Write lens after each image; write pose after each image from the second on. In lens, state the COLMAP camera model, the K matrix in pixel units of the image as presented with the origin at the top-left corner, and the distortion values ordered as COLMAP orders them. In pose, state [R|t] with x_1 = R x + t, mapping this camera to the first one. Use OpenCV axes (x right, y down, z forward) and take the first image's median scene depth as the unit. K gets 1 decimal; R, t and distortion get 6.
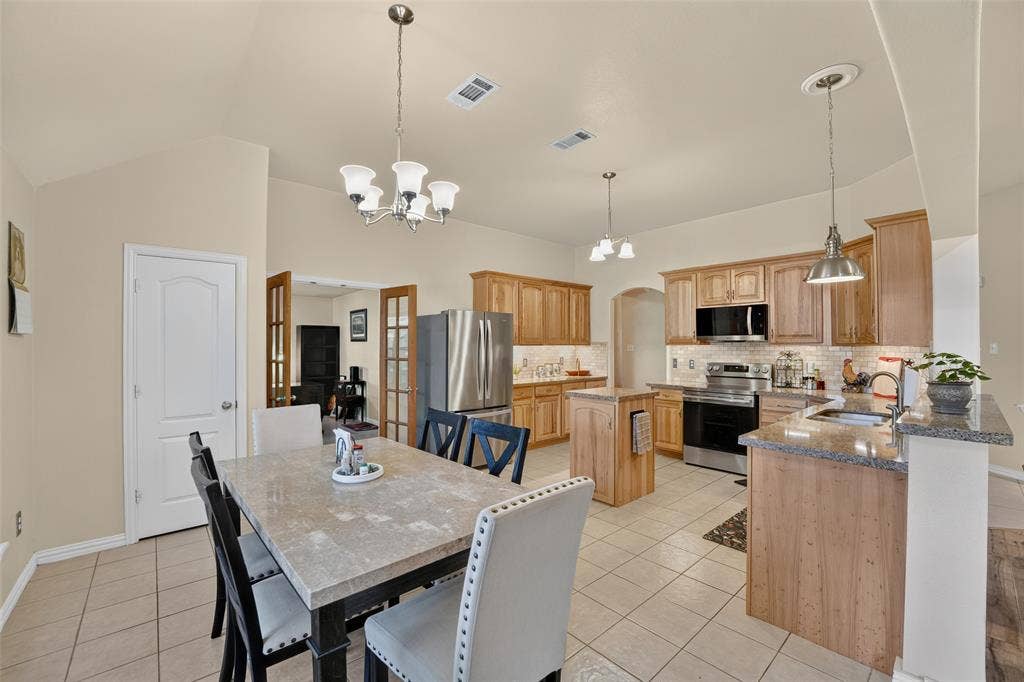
lens RADIAL K [[407.4, 0, 508.5], [0, 407.4, 350.0], [0, 0, 1]] dist [-0.020027, -0.000137]
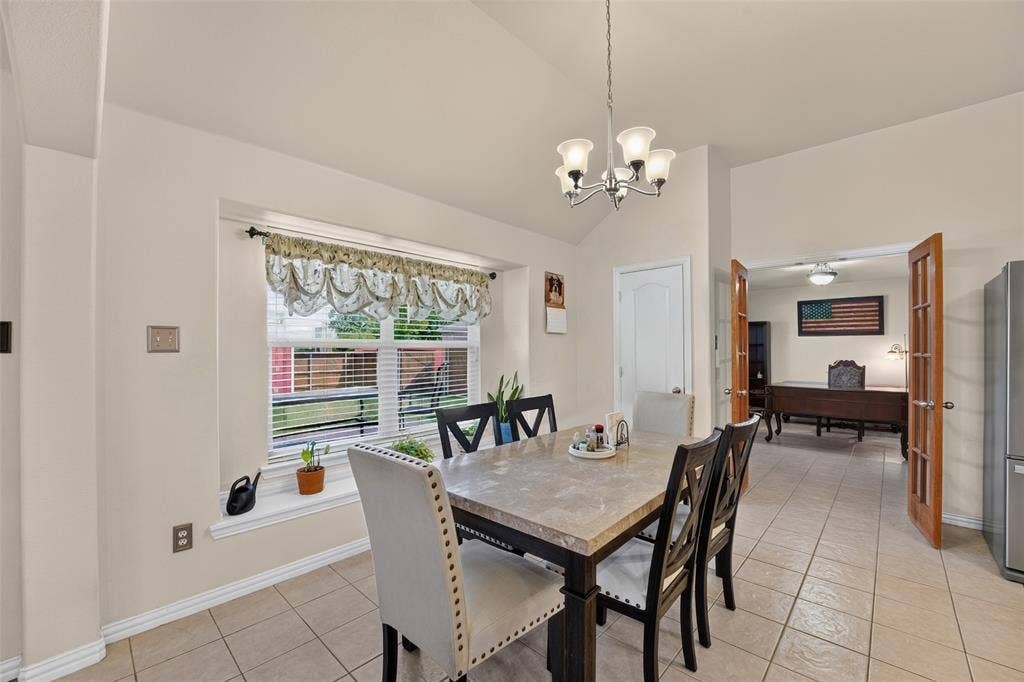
lens RADIAL K [[407.4, 0, 509.5], [0, 407.4, 344.9], [0, 0, 1]] dist [-0.020027, -0.000137]
pose [[0.102734, -0.004133, -0.994700, 0.826517], [0.010748, 0.999938, -0.003044, 0.026494], [0.994651, -0.010379, 0.102772, 0.800460]]
